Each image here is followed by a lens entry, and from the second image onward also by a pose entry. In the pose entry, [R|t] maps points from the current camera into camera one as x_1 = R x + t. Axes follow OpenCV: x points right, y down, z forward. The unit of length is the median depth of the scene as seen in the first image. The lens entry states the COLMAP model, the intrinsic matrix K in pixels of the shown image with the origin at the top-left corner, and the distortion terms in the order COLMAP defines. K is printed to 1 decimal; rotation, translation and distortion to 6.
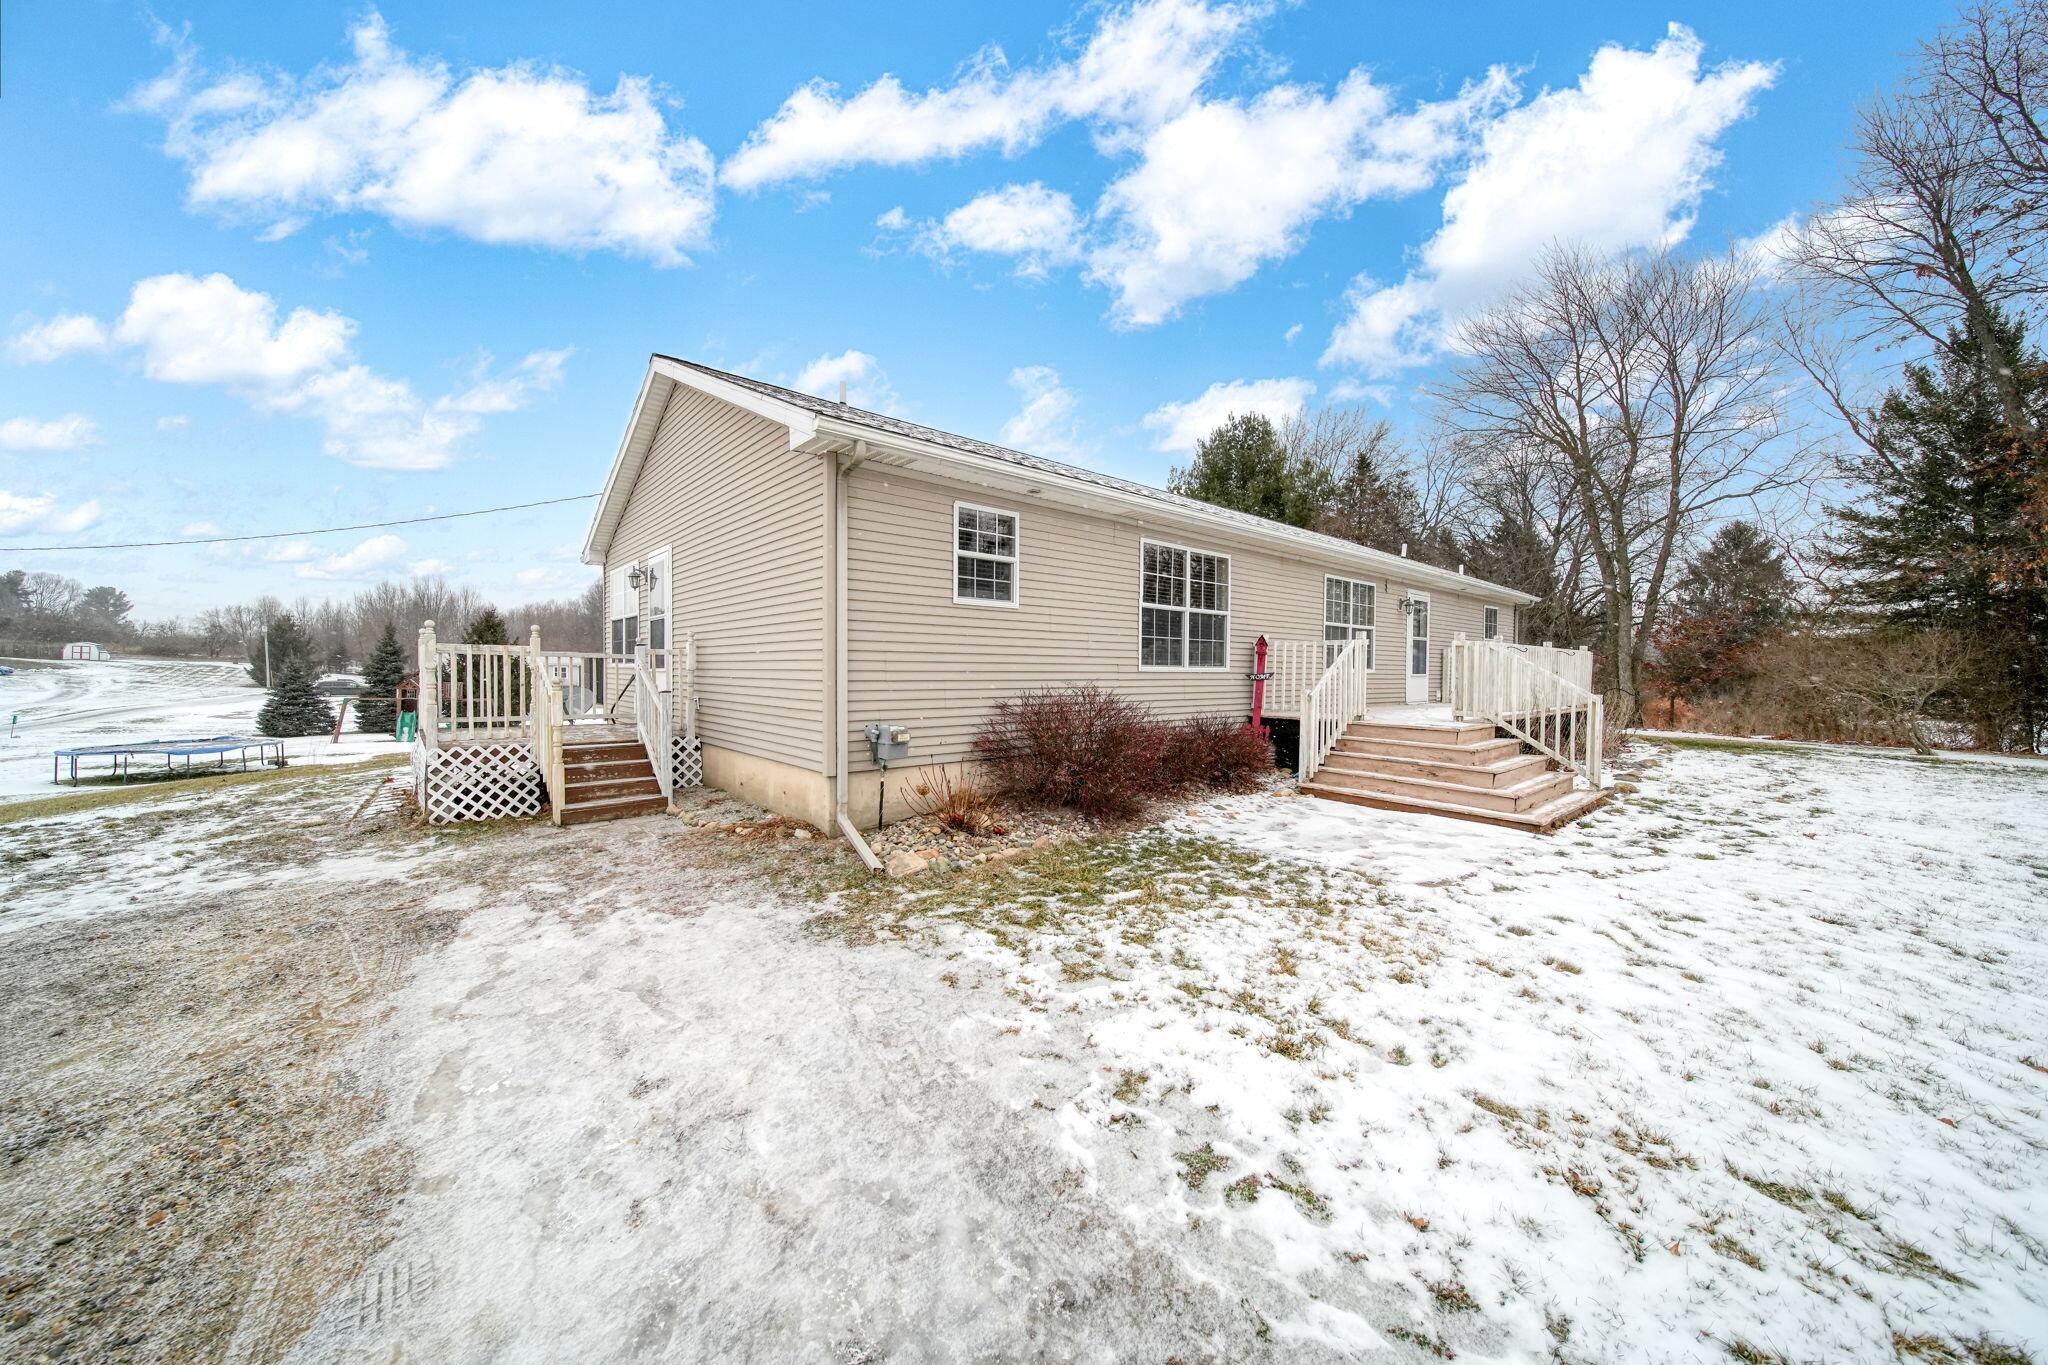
lens RADIAL K [[716.5, 0, 1018.1], [0, 716.5, 684.4], [0, 0, 1]] dist [-0.002462, -0.000296]
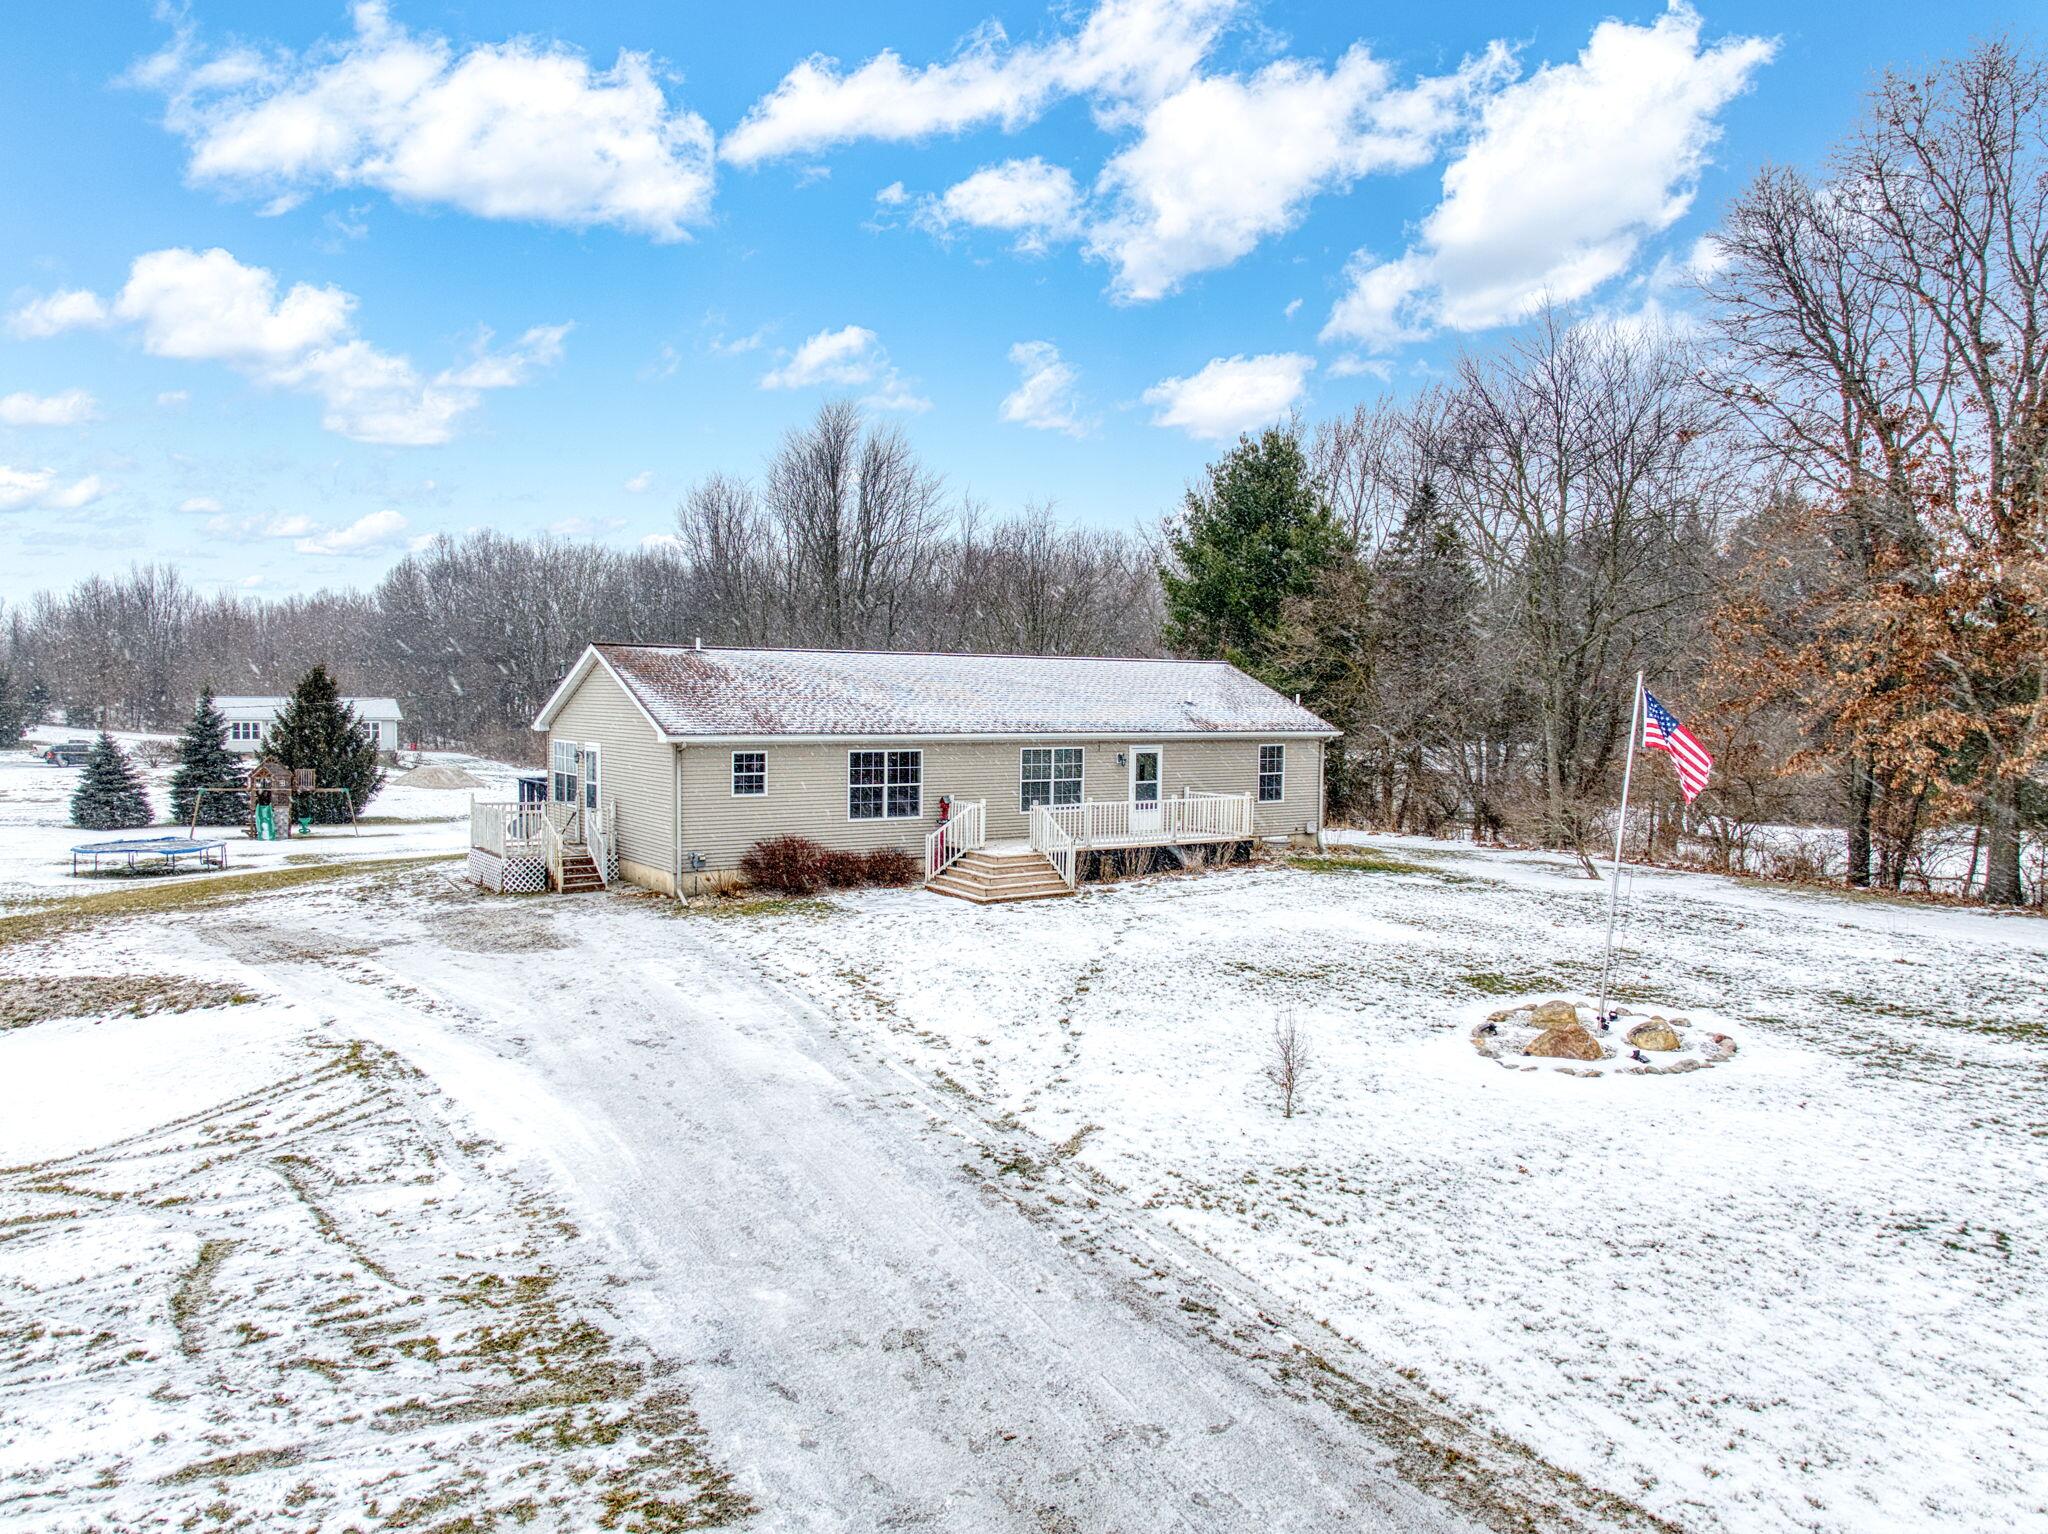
lens RADIAL K [[1423.1, 0, 1024.0], [0, 1423.1, 767.0], [0, 0, 1]] dist [-0.021319, 0.002623]
pose [[0.994639, 0.009578, -0.102966, 0.916676], [-0.006660, 0.999568, 0.028642, -0.246897], [0.103196, -0.027803, 0.994272, -2.381328]]
